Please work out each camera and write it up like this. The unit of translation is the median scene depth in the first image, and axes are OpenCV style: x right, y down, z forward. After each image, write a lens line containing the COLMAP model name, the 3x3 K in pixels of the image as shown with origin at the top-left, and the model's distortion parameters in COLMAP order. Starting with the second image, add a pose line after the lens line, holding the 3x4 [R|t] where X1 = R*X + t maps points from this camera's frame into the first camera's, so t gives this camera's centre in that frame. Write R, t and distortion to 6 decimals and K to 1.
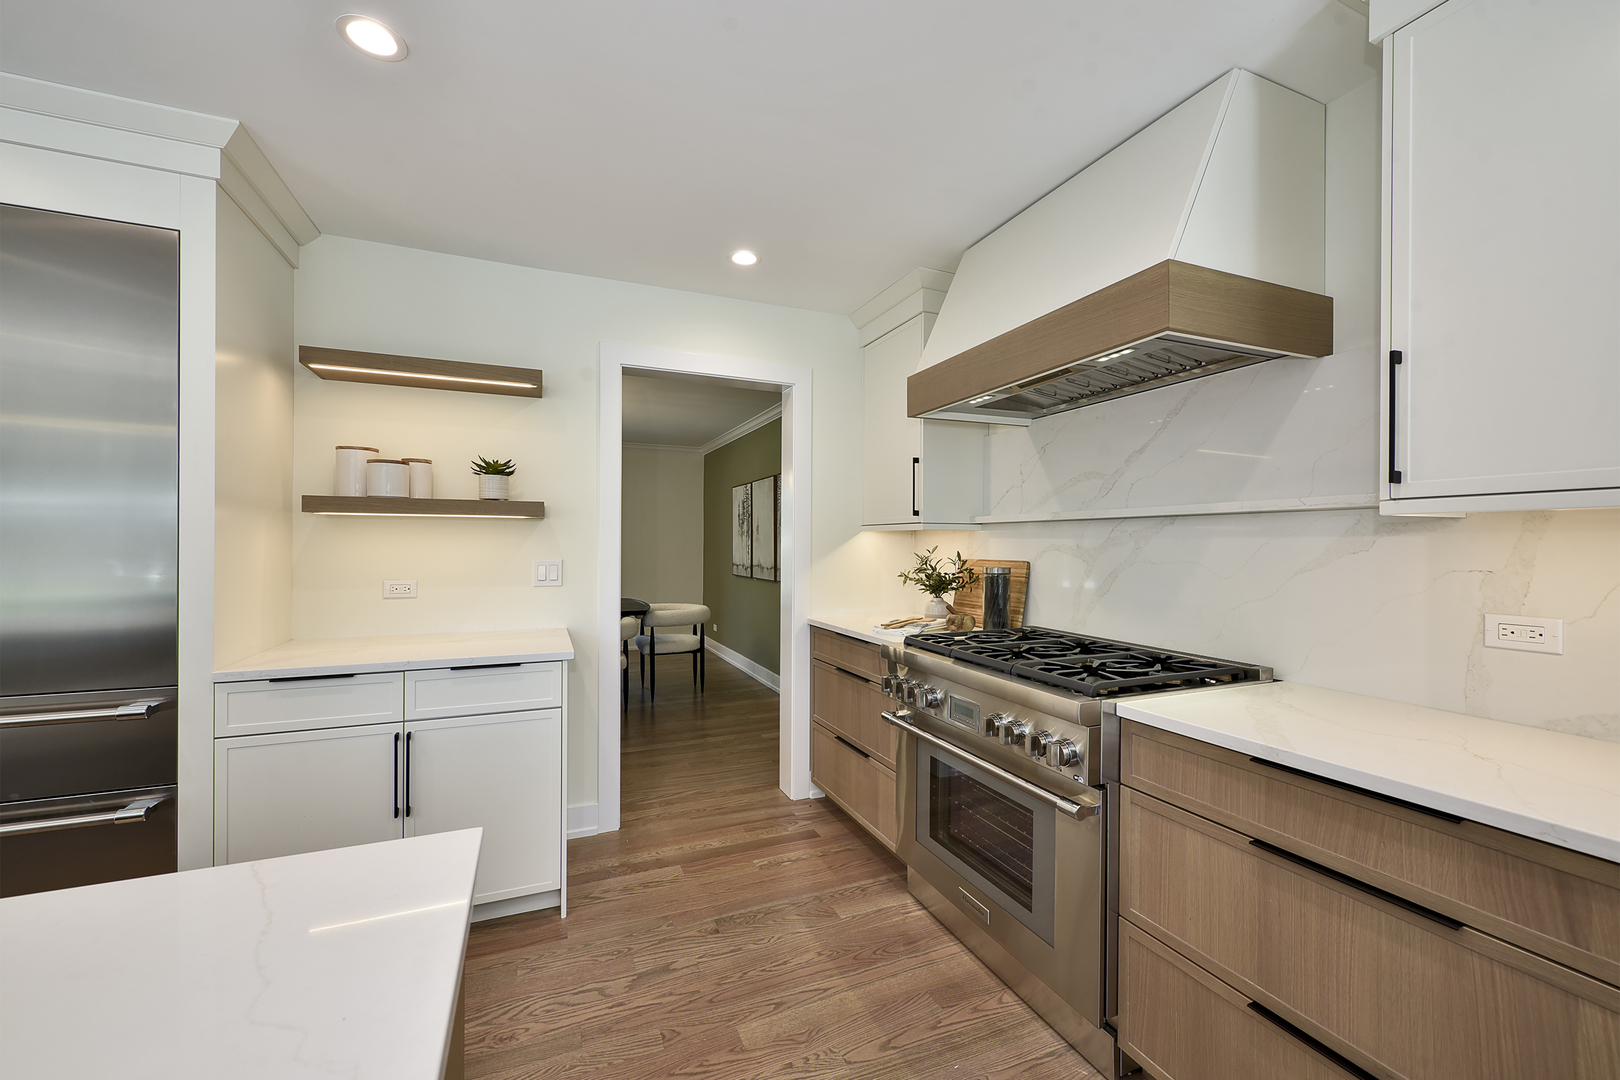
lens RADIAL K [[644.6, 0, 808.9], [0, 644.6, 542.0], [0, 0, 1]] dist [-0.000995, -0.000240]
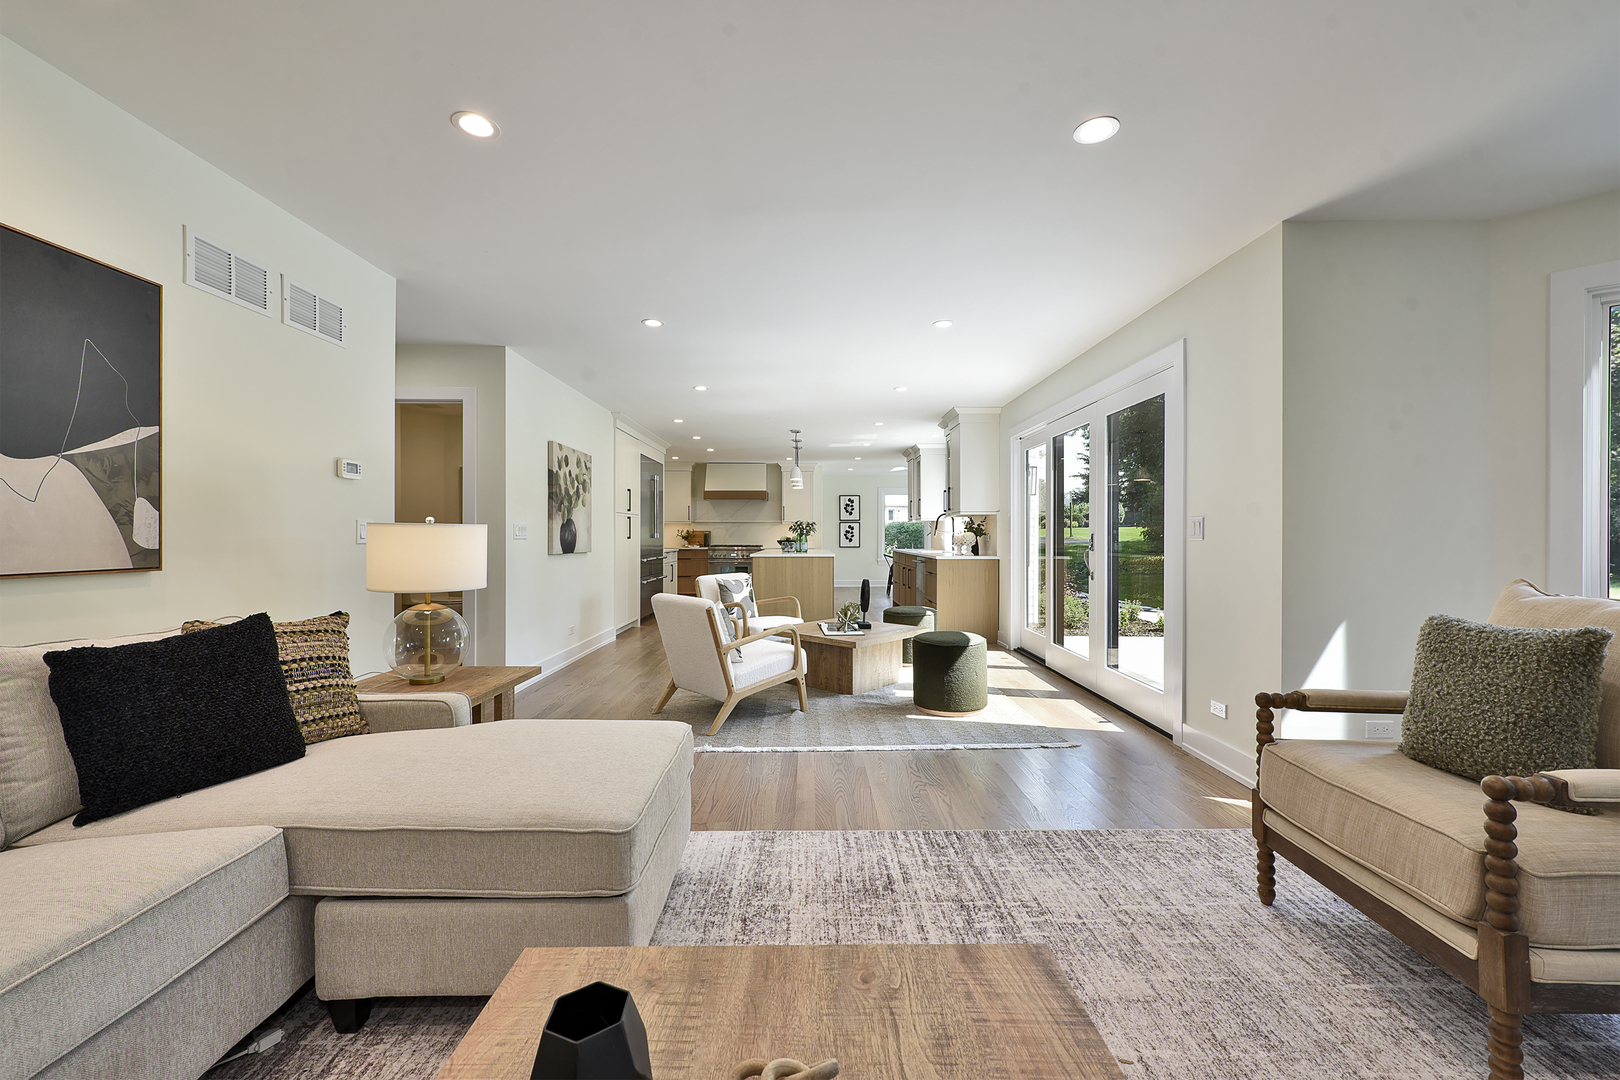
lens RADIAL K [[644.6, 0, 811.5], [0, 644.6, 537.7], [0, 0, 1]] dist [-0.000995, -0.000240]
pose [[0.395660, -0.001617, 0.918395, -4.262151], [0.002132, 0.999997, 0.000842, 0.087829], [-0.918394, 0.001625, 0.395663, -1.759032]]
